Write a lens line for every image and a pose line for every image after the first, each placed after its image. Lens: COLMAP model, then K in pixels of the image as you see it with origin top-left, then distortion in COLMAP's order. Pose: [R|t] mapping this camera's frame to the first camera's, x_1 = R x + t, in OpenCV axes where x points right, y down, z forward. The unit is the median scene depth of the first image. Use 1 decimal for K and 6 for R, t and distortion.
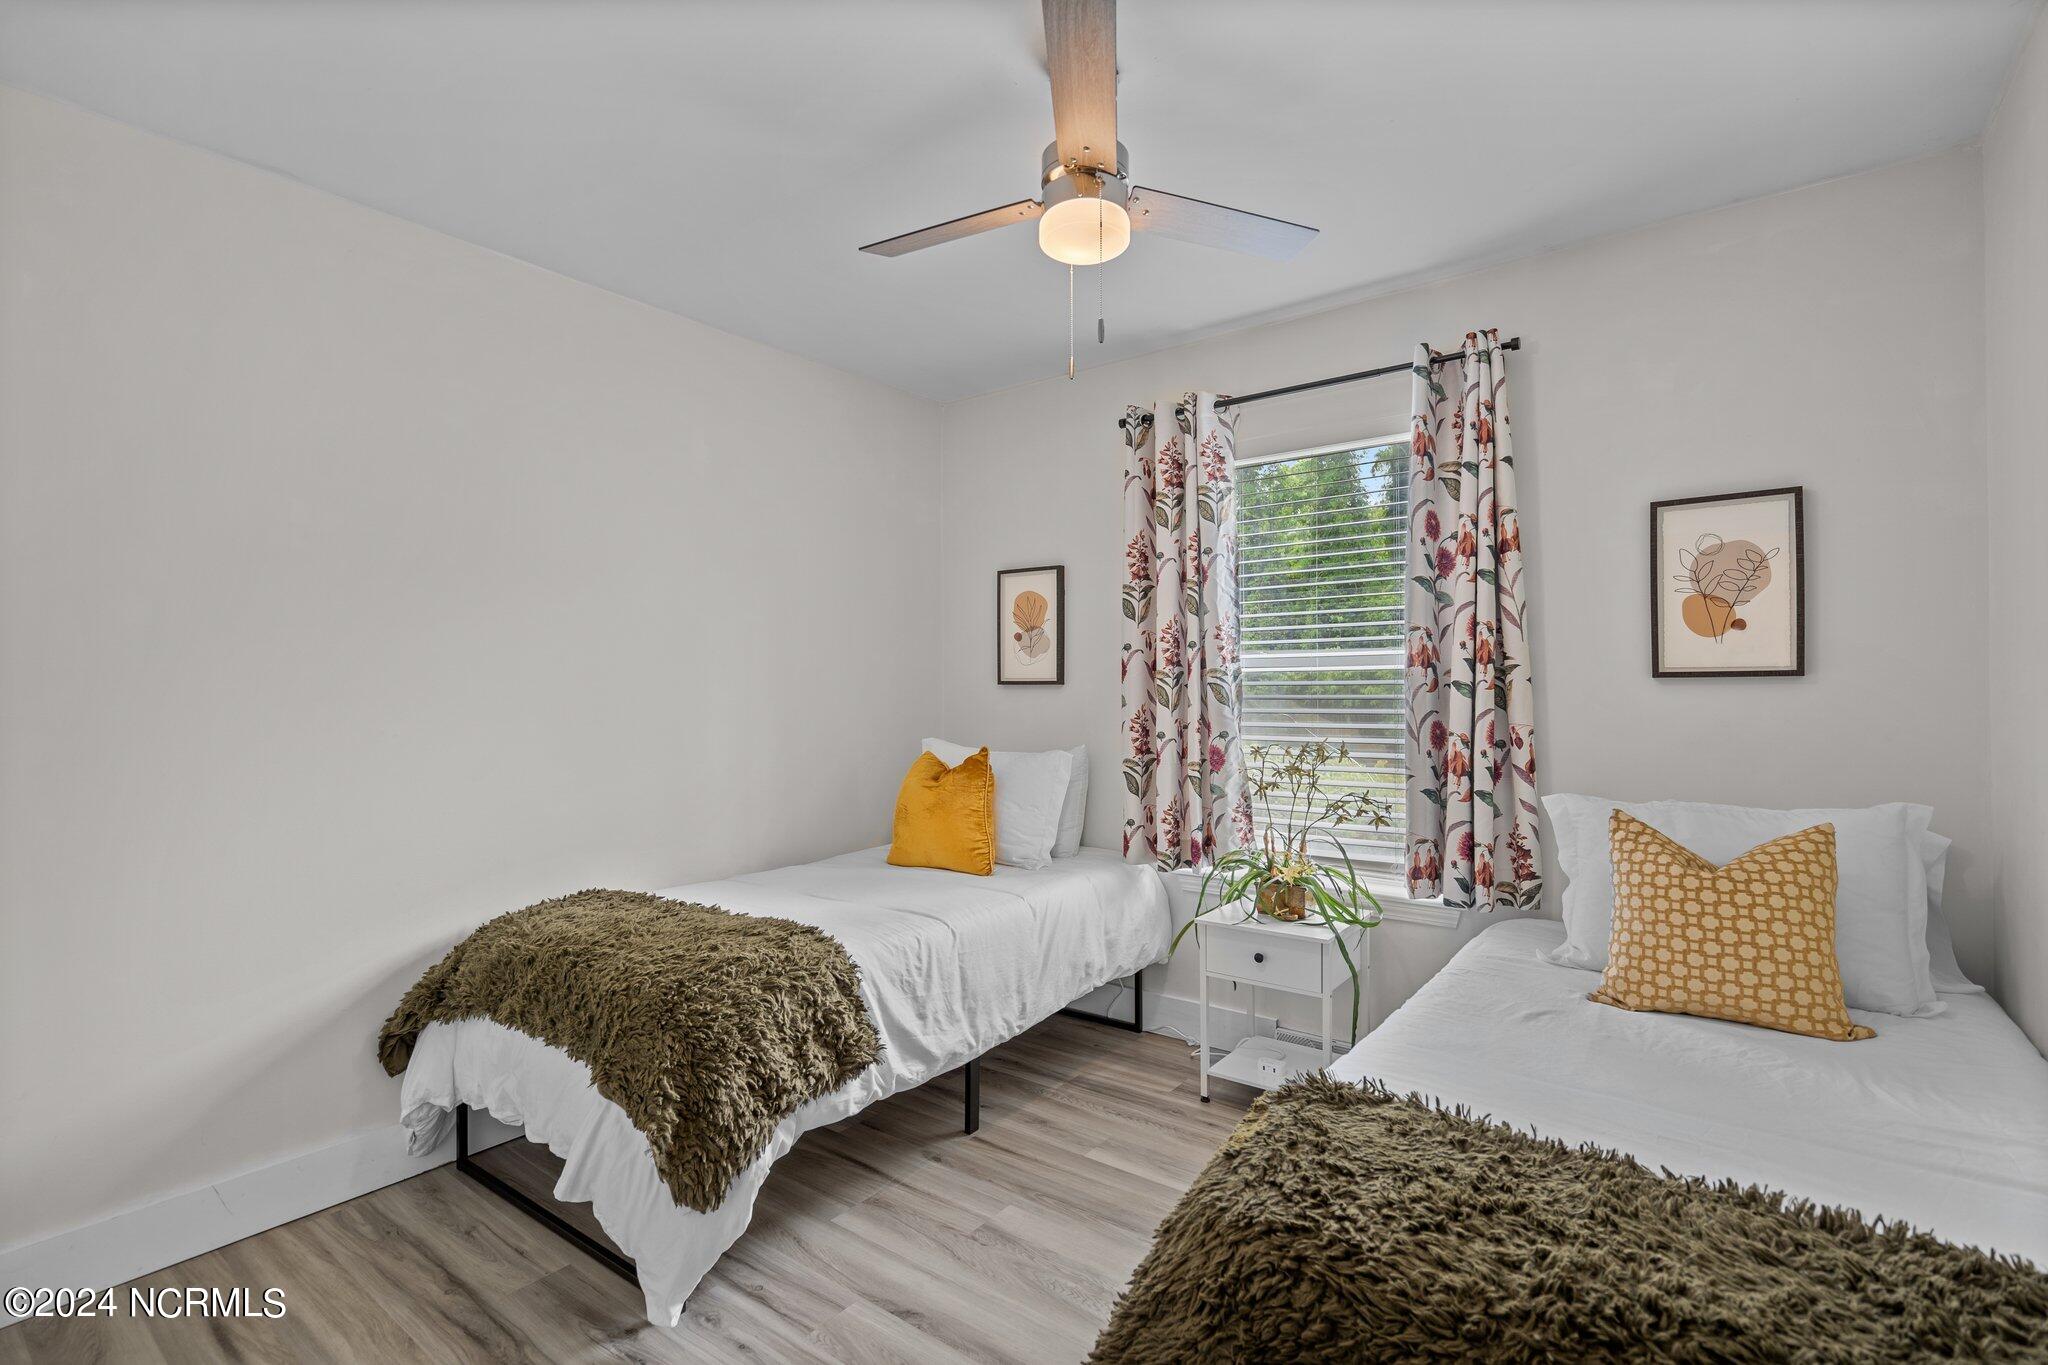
lens RADIAL K [[916.8, 0, 1027.6], [0, 916.8, 687.5], [0, 0, 1]] dist [-0.003129, 0.000544]
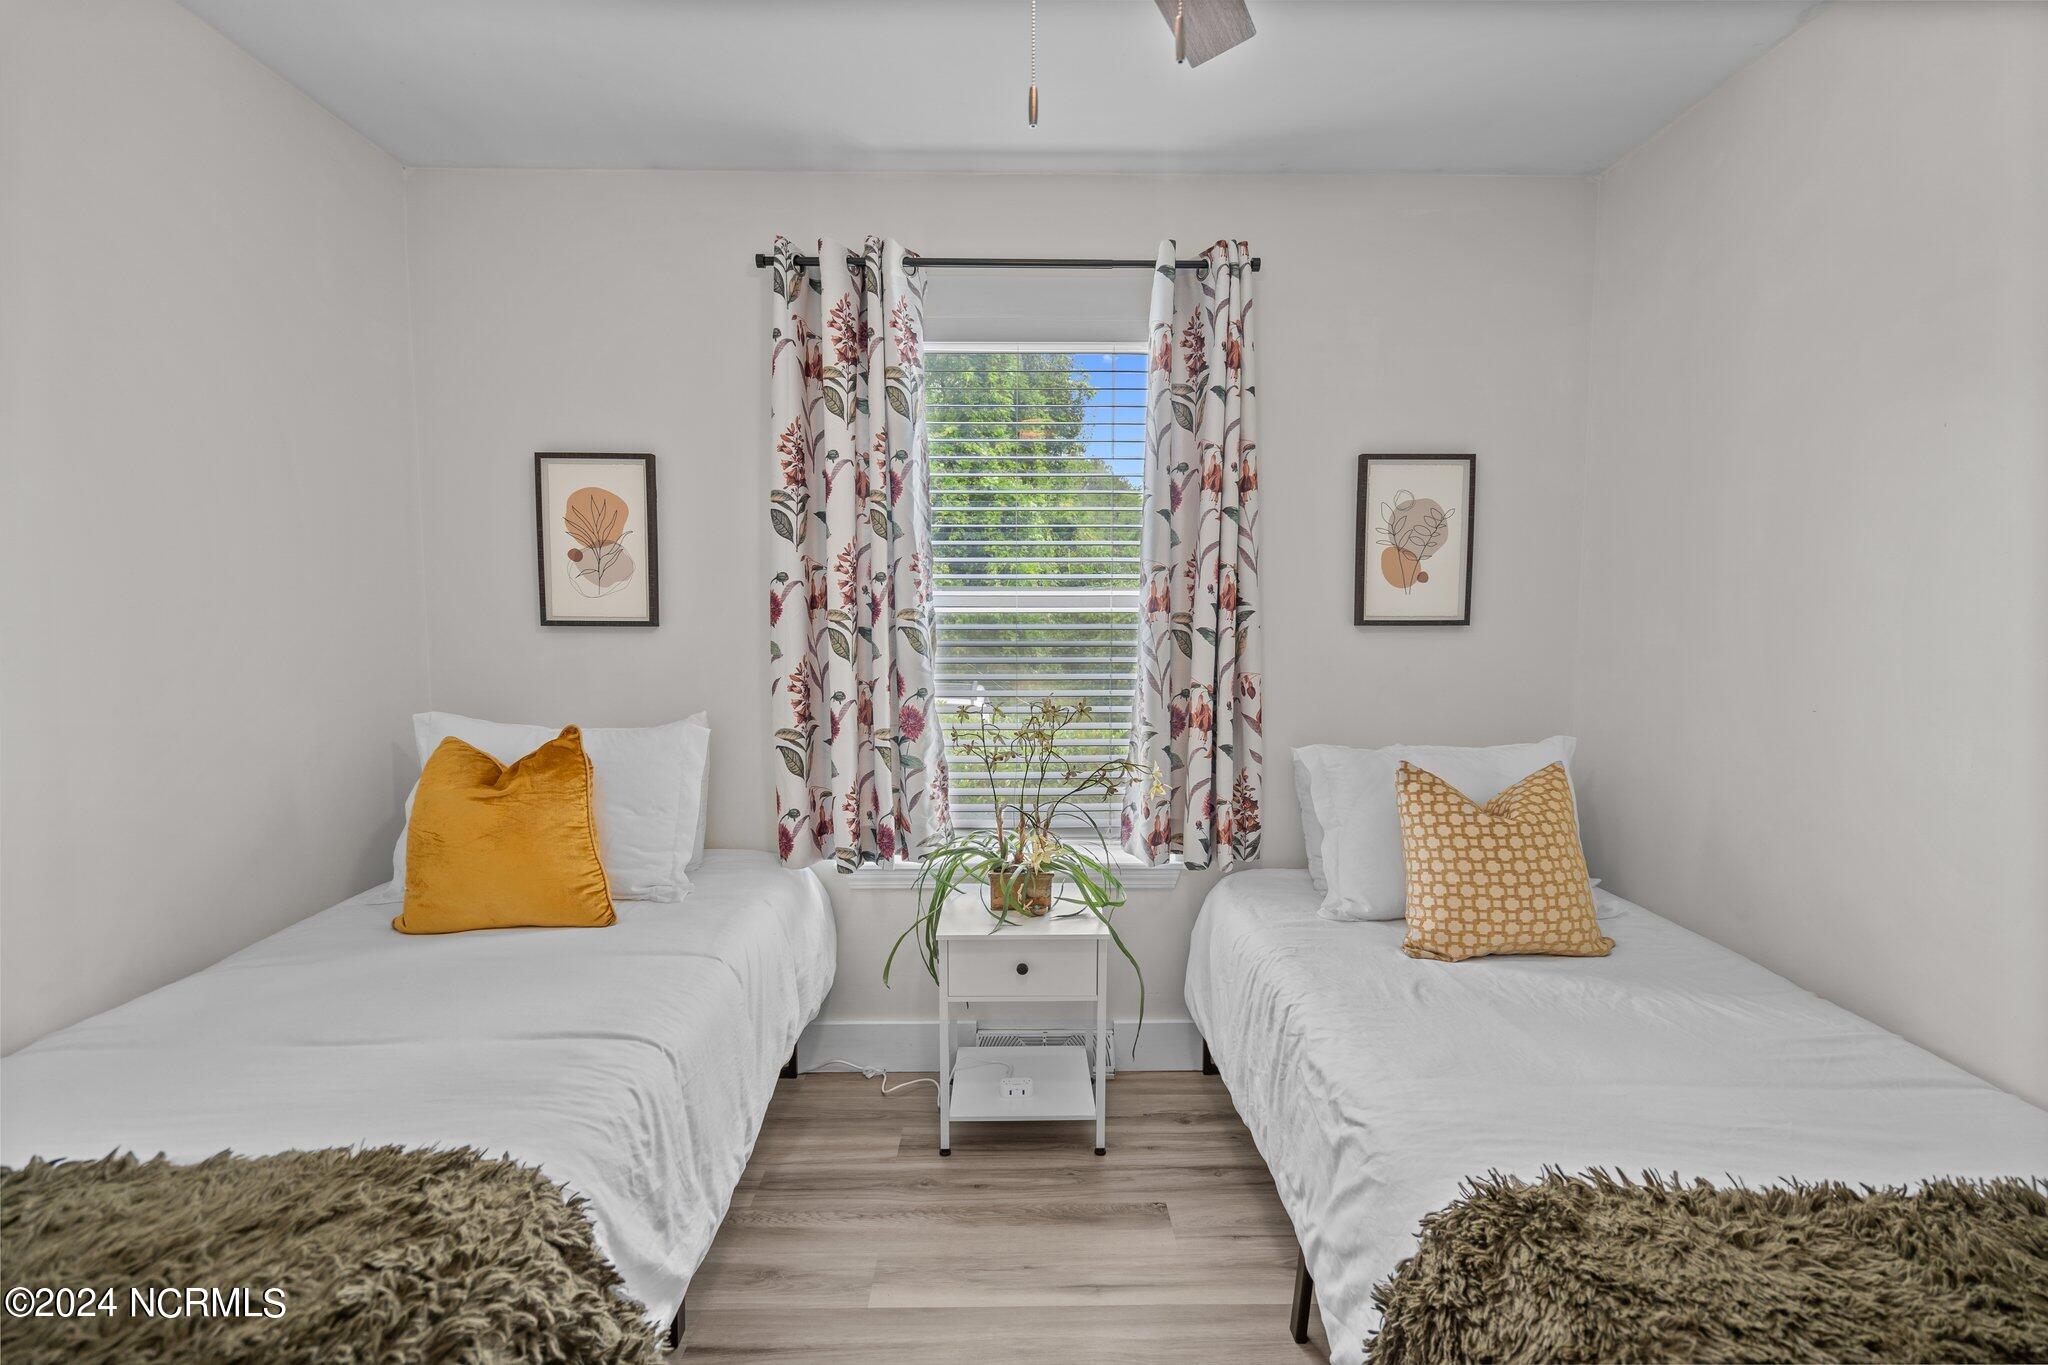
lens RADIAL K [[916.8, 0, 1027.6], [0, 916.8, 687.5], [0, 0, 1]] dist [-0.003129, 0.000544]
pose [[0.792779, -0.042959, 0.607994, -0.225342], [-0.006095, 0.996905, 0.078385, -0.017986], [-0.609479, -0.065848, 0.790063, 0.363457]]
